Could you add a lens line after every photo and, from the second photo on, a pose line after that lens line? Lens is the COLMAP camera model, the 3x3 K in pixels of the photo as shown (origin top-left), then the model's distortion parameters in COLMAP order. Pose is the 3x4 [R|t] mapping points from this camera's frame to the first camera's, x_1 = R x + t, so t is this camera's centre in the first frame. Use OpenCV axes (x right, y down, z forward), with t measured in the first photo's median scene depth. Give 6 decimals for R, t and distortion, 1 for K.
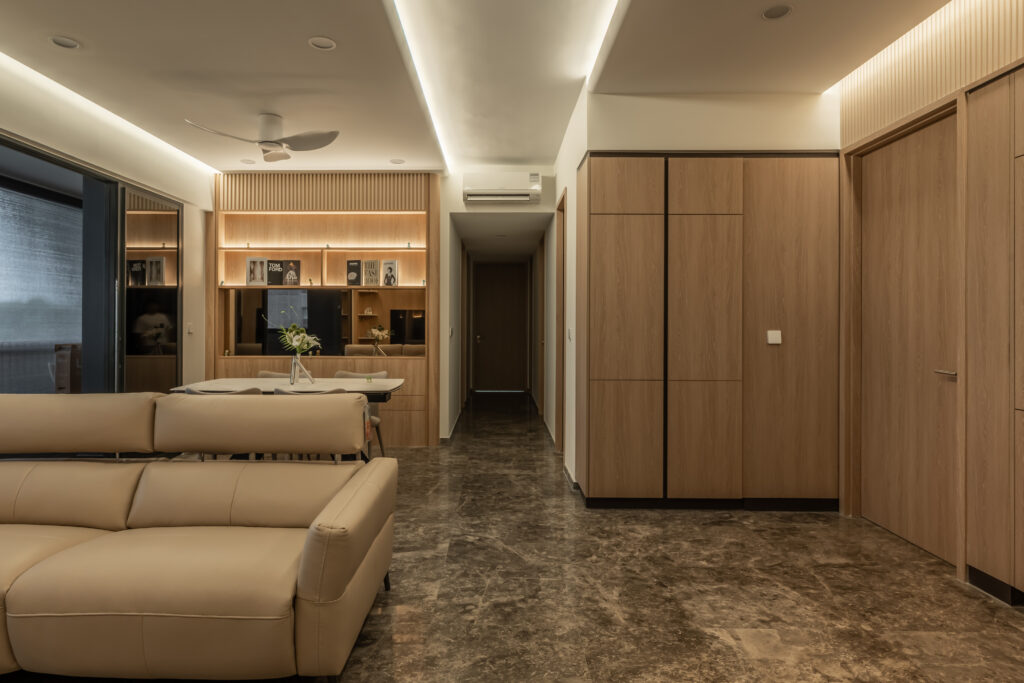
lens RADIAL K [[577.9, 0, 482.1], [0, 577.9, 322.7], [0, 0, 1]] dist [0.000713, 0.000604]
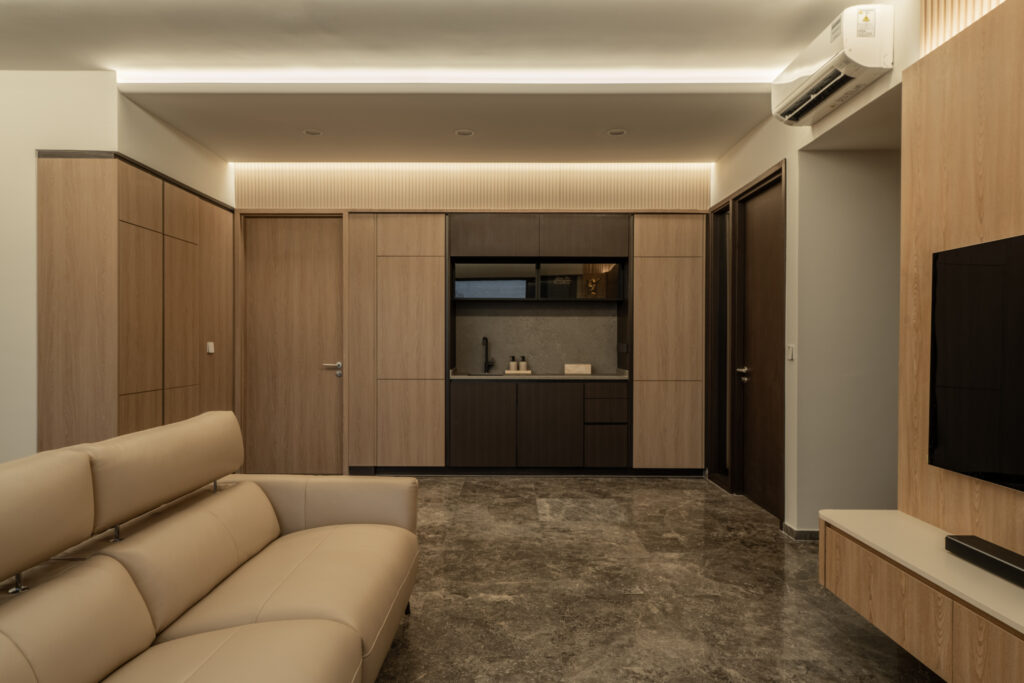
lens RADIAL K [[628.3, 0, 512.0], [0, 628.3, 341.5], [0, 0, 1]] dist [0.018839, -0.000522]
pose [[-0.021285, -0.004805, 0.999762, -0.968553], [-0.005866, 0.999972, 0.004681, 0.002264], [-0.999756, -0.005765, -0.021312, 0.423373]]
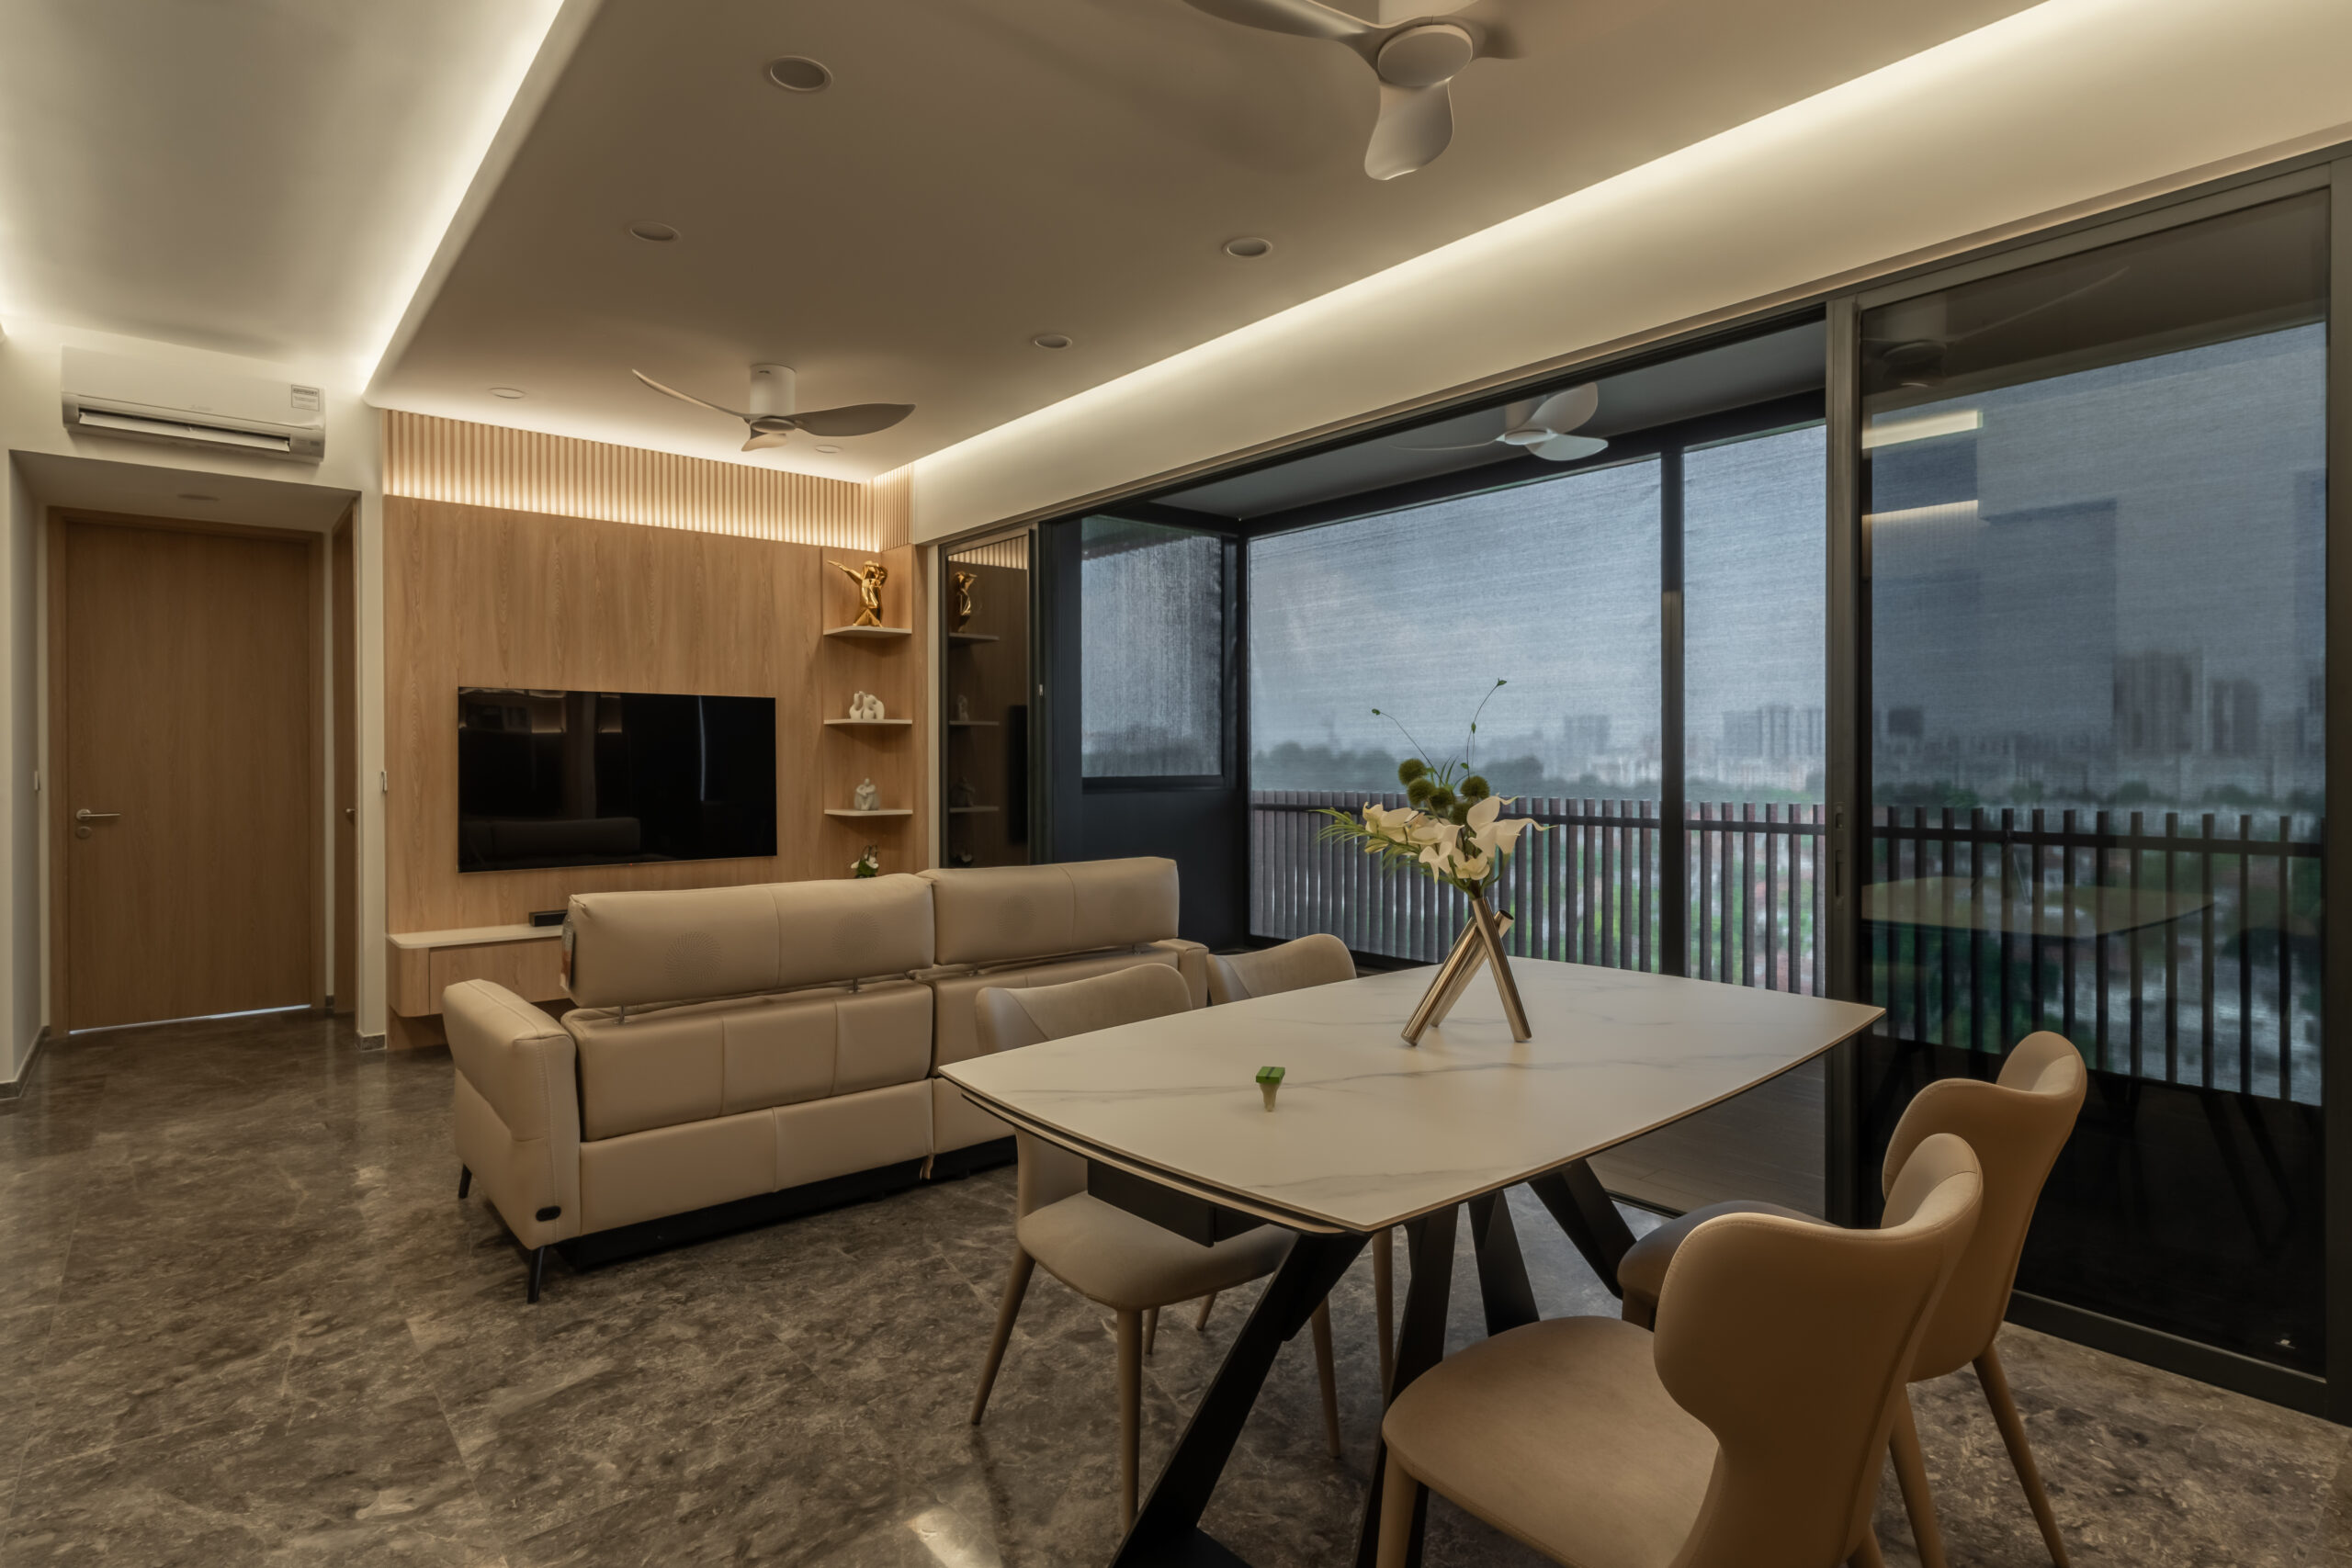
lens RADIAL K [[1174.6, 0, 1142.8], [0, 1174.6, 764.1], [0, 0, 1]] dist [0.001790, 0.002016]
pose [[-0.753654, 0.002130, -0.657268, 0.081119], [0.002859, 0.999996, -0.000037, 0.004476], [0.657266, -0.001907, -0.753657, 1.658494]]
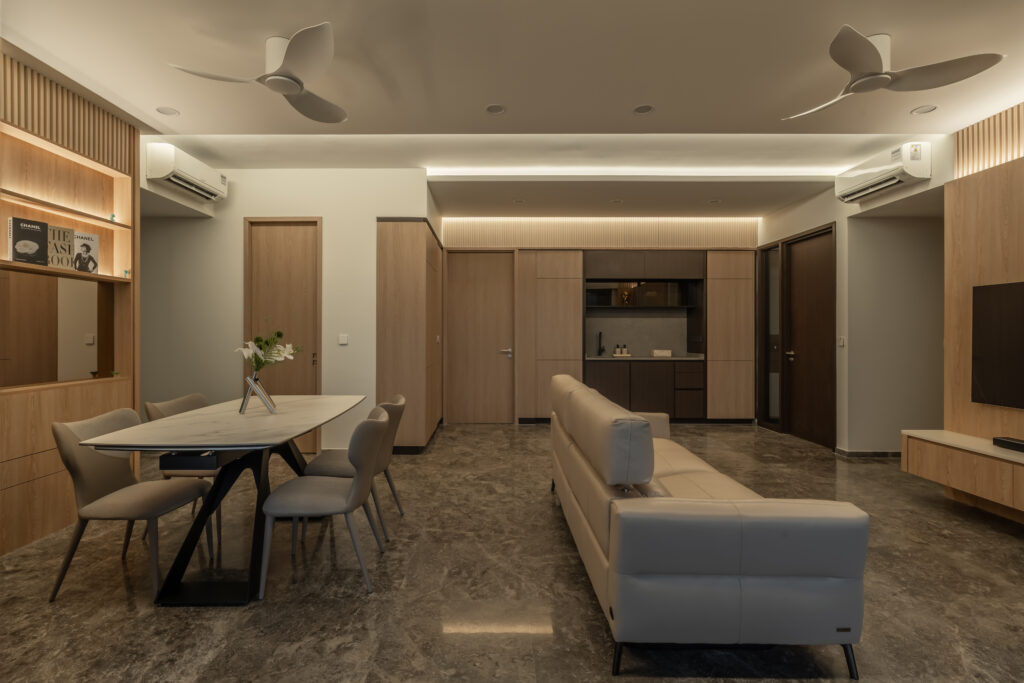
lens RADIAL K [[495.0, 0, 497.7], [0, 495.0, 331.1], [0, 0, 1]] dist [0.000920, 0.000585]
pose [[-0.026857, 0.002576, 0.999636, -1.263091], [-0.005105, 0.999983, -0.002714, 0.002958], [-0.999626, -0.005176, -0.026844, 0.948784]]
